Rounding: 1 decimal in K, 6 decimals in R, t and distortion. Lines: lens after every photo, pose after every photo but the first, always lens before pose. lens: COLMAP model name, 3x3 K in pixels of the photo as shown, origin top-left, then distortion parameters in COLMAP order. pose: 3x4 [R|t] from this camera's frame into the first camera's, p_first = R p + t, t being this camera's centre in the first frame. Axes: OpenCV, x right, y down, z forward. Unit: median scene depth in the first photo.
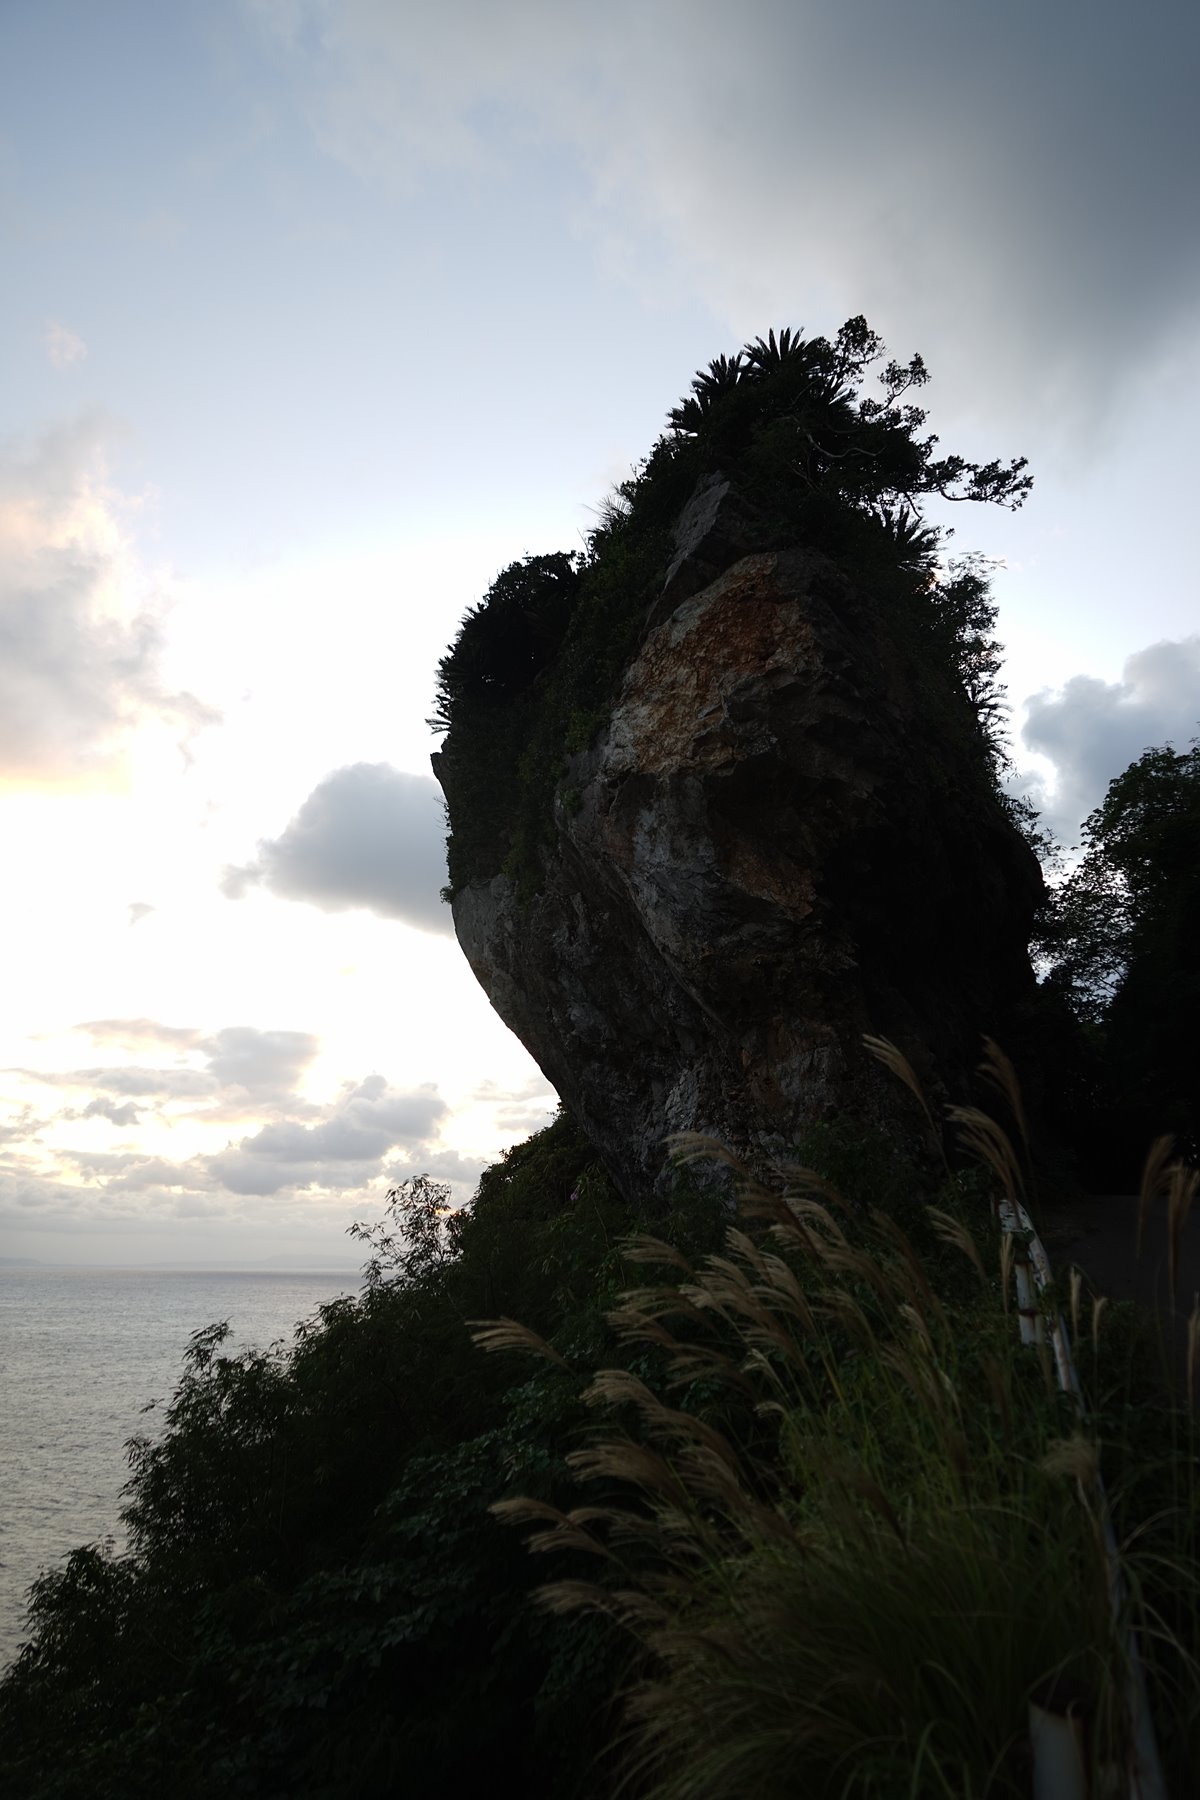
lens RADIAL K [[1202.6, 0, 600.0], [0, 1202.6, 900.0], [0, 0, 1]] dist [-0.041757, 0.023156]
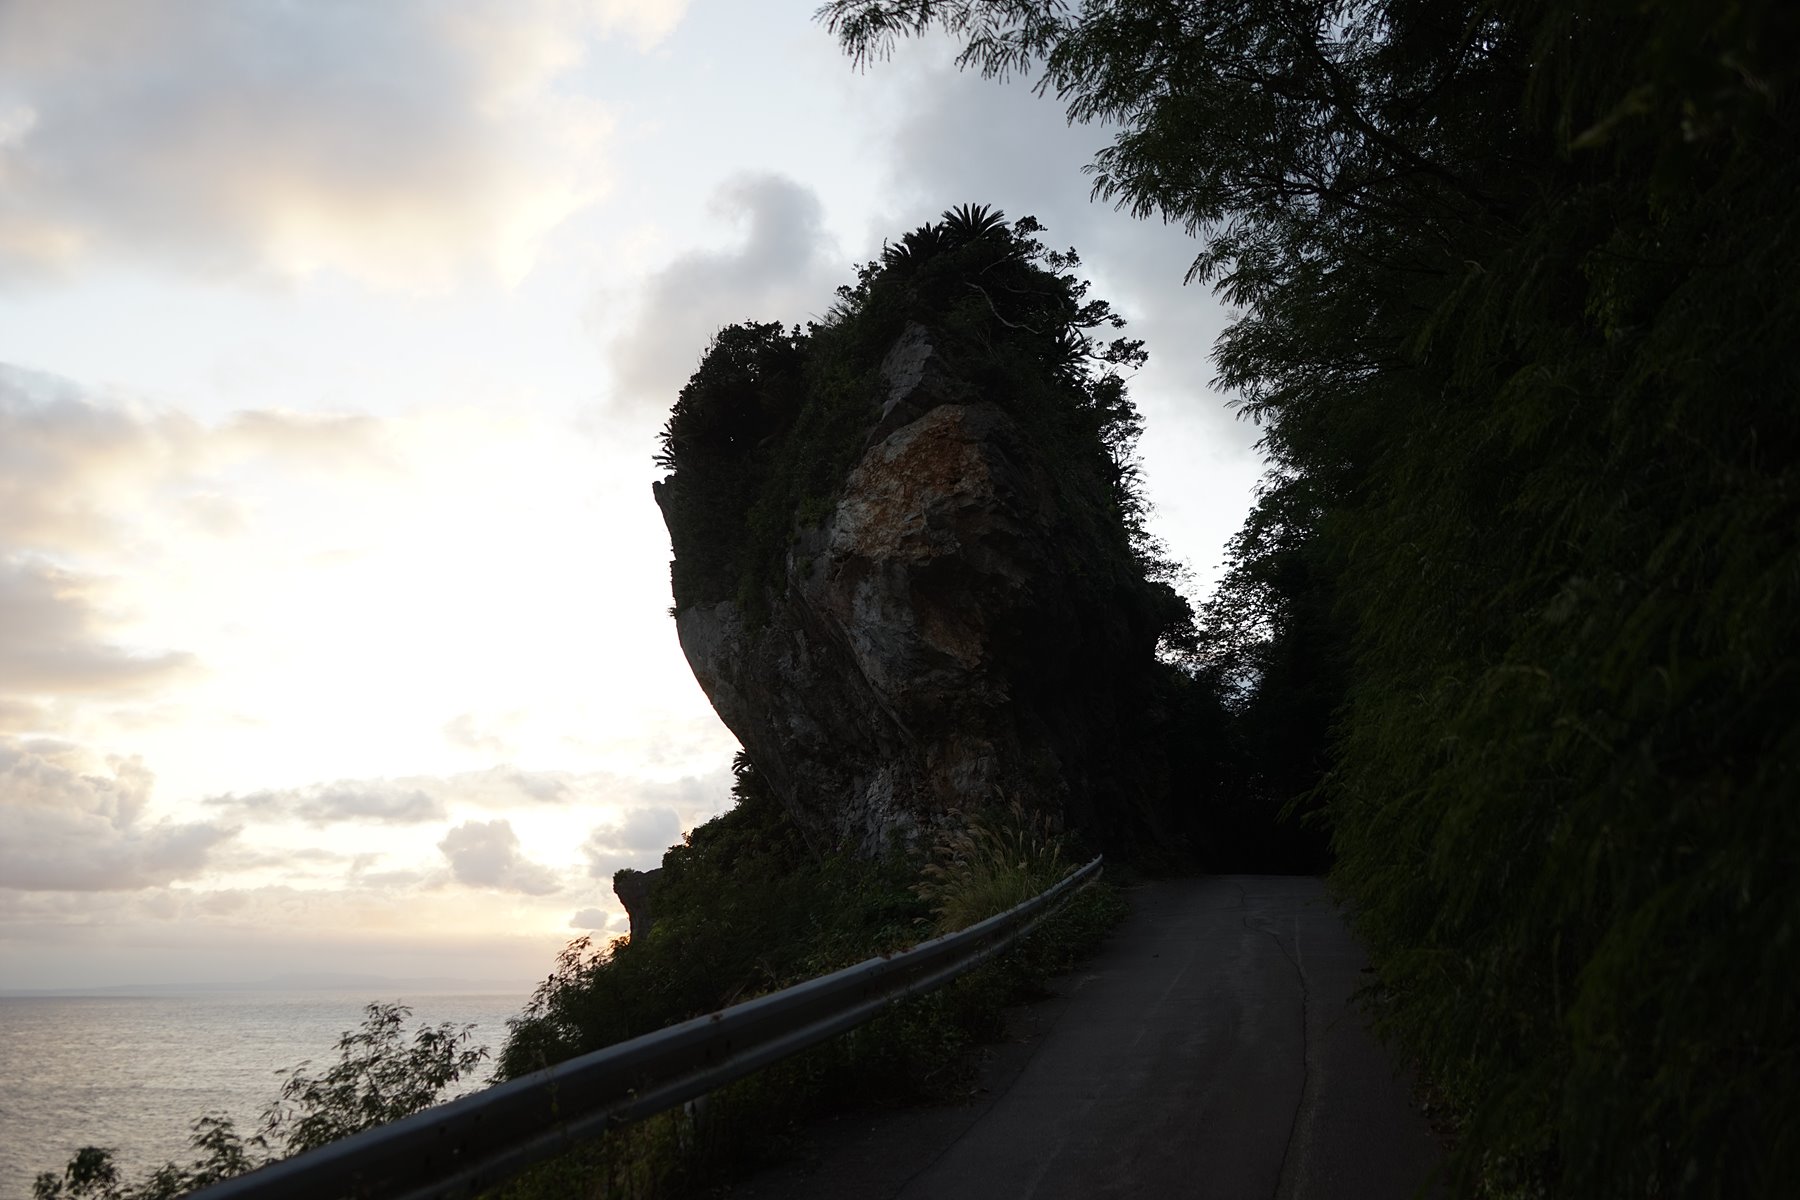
lens RADIAL K [[1498.8, 0, 902.1], [0, 1498.8, 610.9], [0, 0, 1]] dist [-0.003570, 0.005674]
pose [[0.991887, 0.026833, 0.124256, -0.130153], [-0.033231, 0.998211, 0.049702, -0.128540], [-0.122700, -0.053428, 0.991005, -0.707675]]
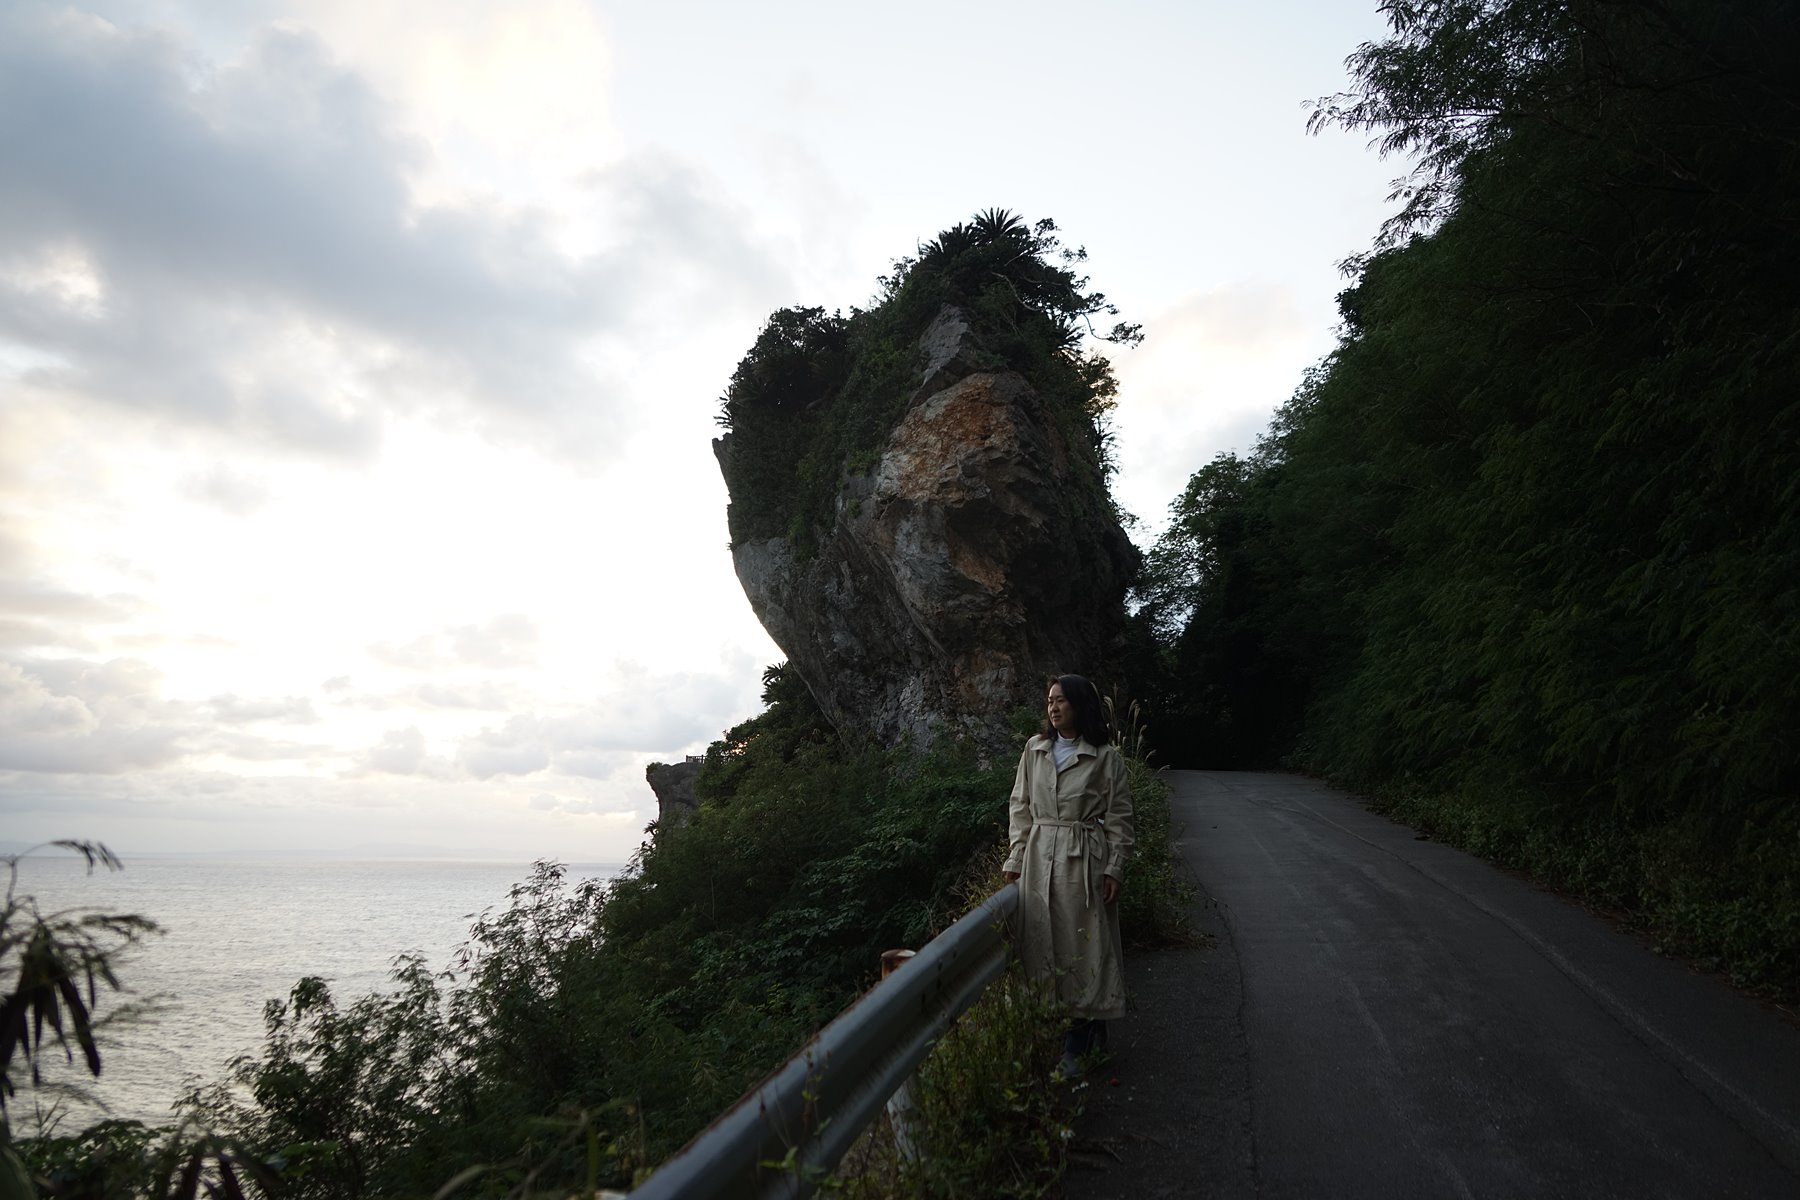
lens RADIAL K [[1200.7, 0, 904.1], [0, 1200.7, 605.0], [0, 0, 1]] dist [-0.038919, 0.022758]
pose [[0.986287, 0.040344, 0.160032, -0.221523], [-0.054235, 0.995039, 0.083406, -0.096861], [-0.155873, -0.090941, 0.983582, -0.628906]]
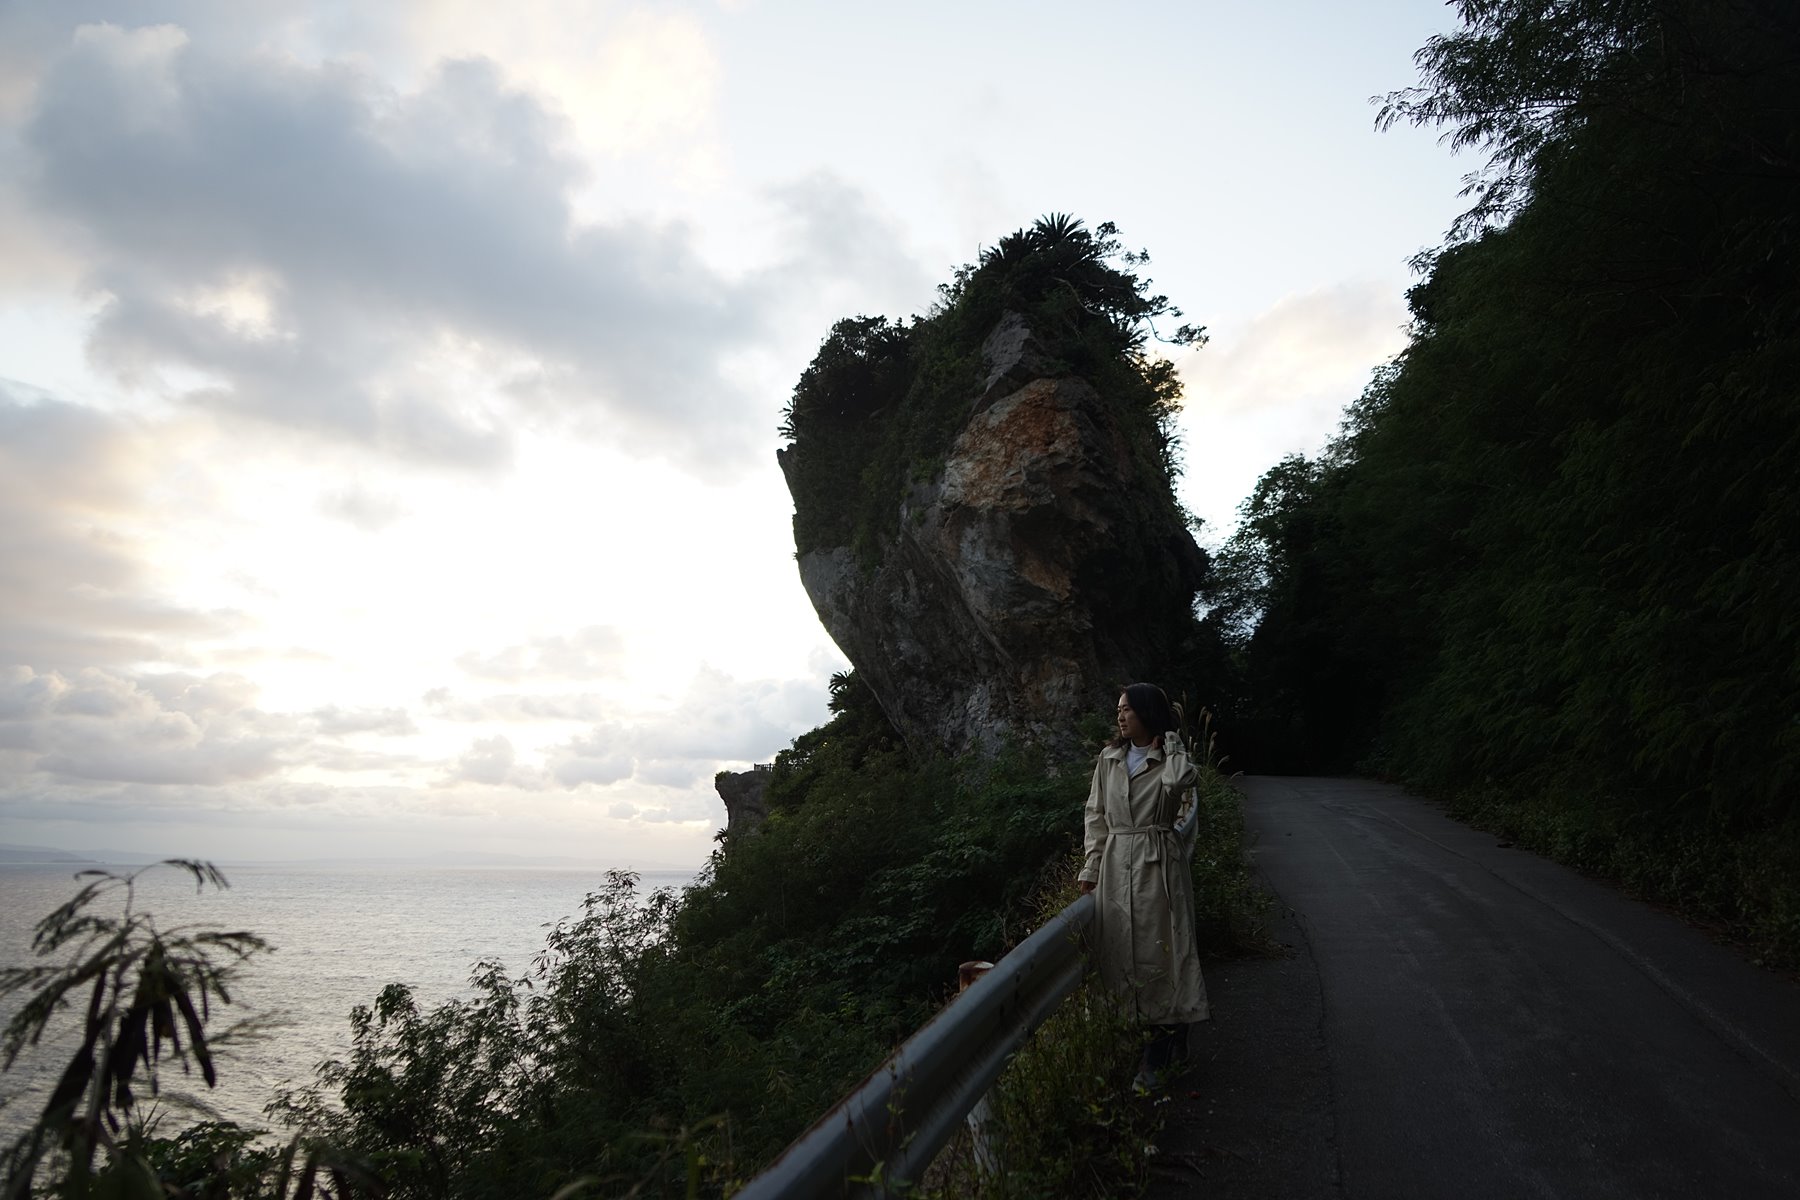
lens RADIAL K [[1200.7, 0, 904.1], [0, 1200.7, 605.0], [0, 0, 1]] dist [-0.038919, 0.022758]
pose [[0.993892, 0.028540, 0.106603, -0.223275], [-0.037195, 0.996092, 0.080104, -0.097935], [-0.103900, -0.083580, 0.991070, -0.629518]]
